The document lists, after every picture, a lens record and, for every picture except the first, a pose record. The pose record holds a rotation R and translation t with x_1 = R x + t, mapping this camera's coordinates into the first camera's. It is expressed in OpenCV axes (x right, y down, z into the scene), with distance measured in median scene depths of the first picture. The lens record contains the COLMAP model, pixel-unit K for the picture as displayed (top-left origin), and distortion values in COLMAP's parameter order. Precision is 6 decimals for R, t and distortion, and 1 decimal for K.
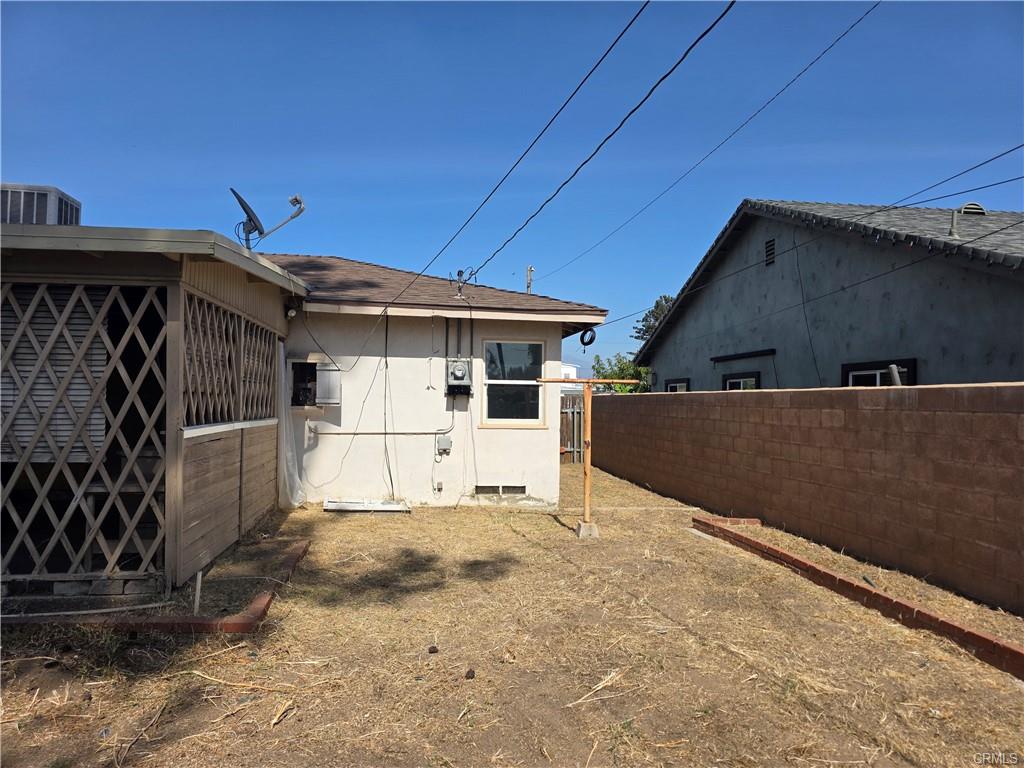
lens RADIAL K [[689.6, 0, 512.9], [0, 689.6, 388.0], [0, 0, 1]] dist [0.033710, -0.032128]
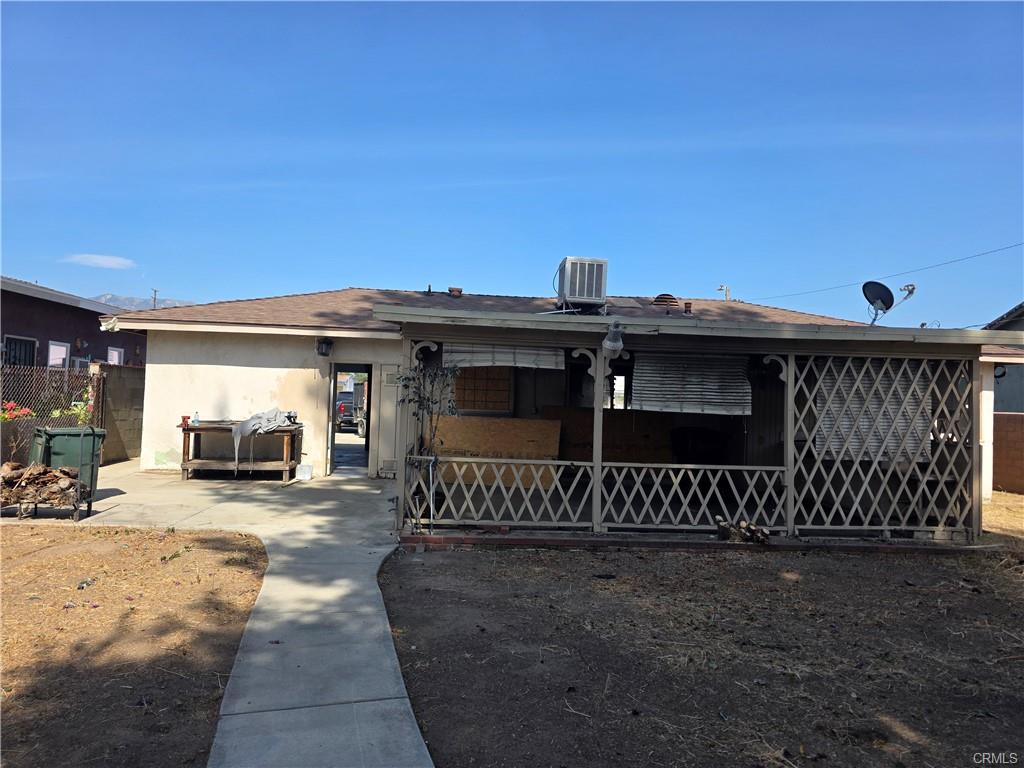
lens RADIAL K [[689.6, 0, 510.3], [0, 689.6, 382.0], [0, 0, 1]] dist [0.033710, -0.032128]
pose [[0.995114, 0.020918, -0.096493, -0.891026], [-0.021557, 0.999752, -0.005591, -0.038116], [0.096352, 0.007644, 0.995318, -0.497359]]
